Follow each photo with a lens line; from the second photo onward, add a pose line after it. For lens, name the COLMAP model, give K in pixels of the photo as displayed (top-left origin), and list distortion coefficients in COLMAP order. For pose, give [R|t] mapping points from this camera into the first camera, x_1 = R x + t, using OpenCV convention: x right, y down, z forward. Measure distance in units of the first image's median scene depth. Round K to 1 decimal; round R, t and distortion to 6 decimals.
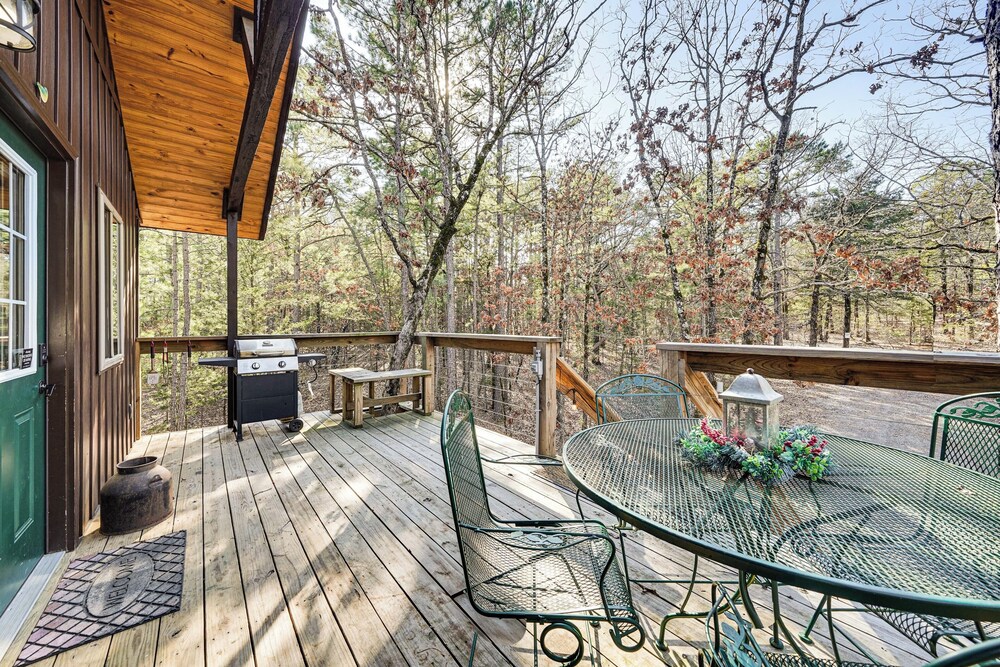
lens RADIAL K [[370.9, 0, 491.8], [0, 370.9, 305.6], [0, 0, 1]] dist [-0.000077, 0.000058]
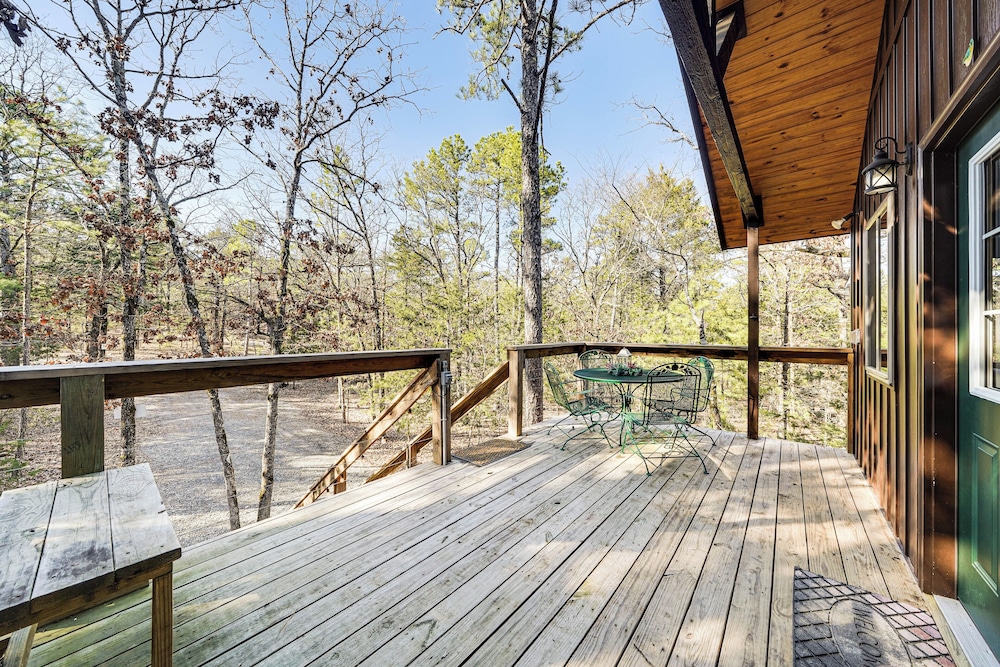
lens RADIAL K [[342.8, 0, 500.0], [0, 342.8, 333.5], [0, 0, 1]] dist [-0.000466, -0.000028]
pose [[-0.192170, -0.003369, 0.981356, -0.755122], [-0.048000, 0.998829, -0.005970, 0.036676], [-0.980187, -0.048253, -0.192107, 0.947304]]
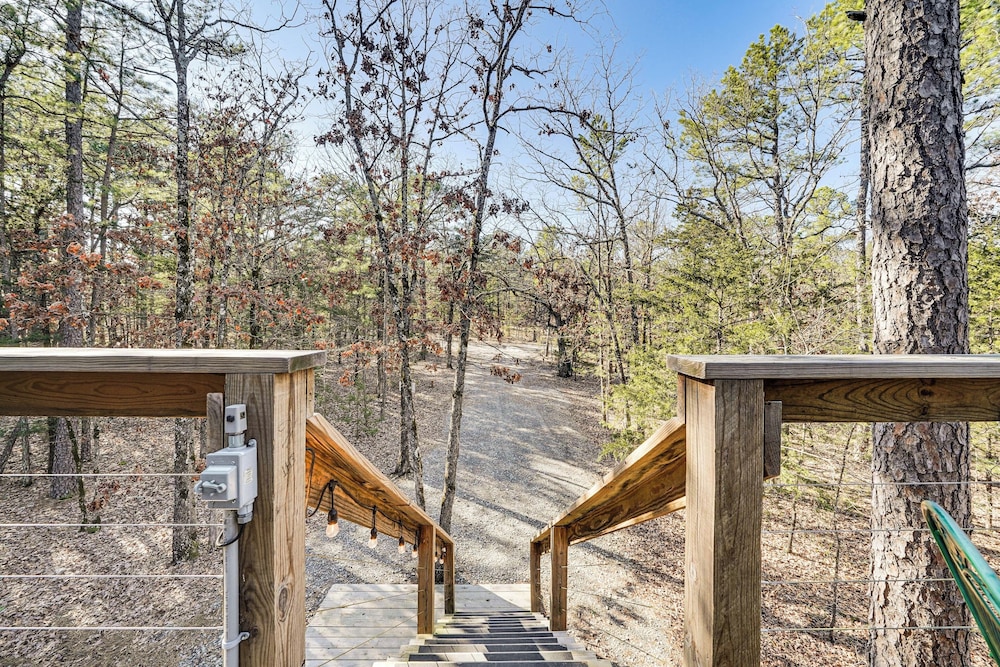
lens RADIAL K [[346.1, 0, 497.6], [0, 346.1, 327.5], [0, 0, 1]] dist [-0.009326, -0.000027]
pose [[0.614621, 0.000566, 0.788822, 0.045626], [-0.043342, 0.998513, 0.033054, 0.046137], [-0.787631, -0.054504, 0.613732, 0.661049]]
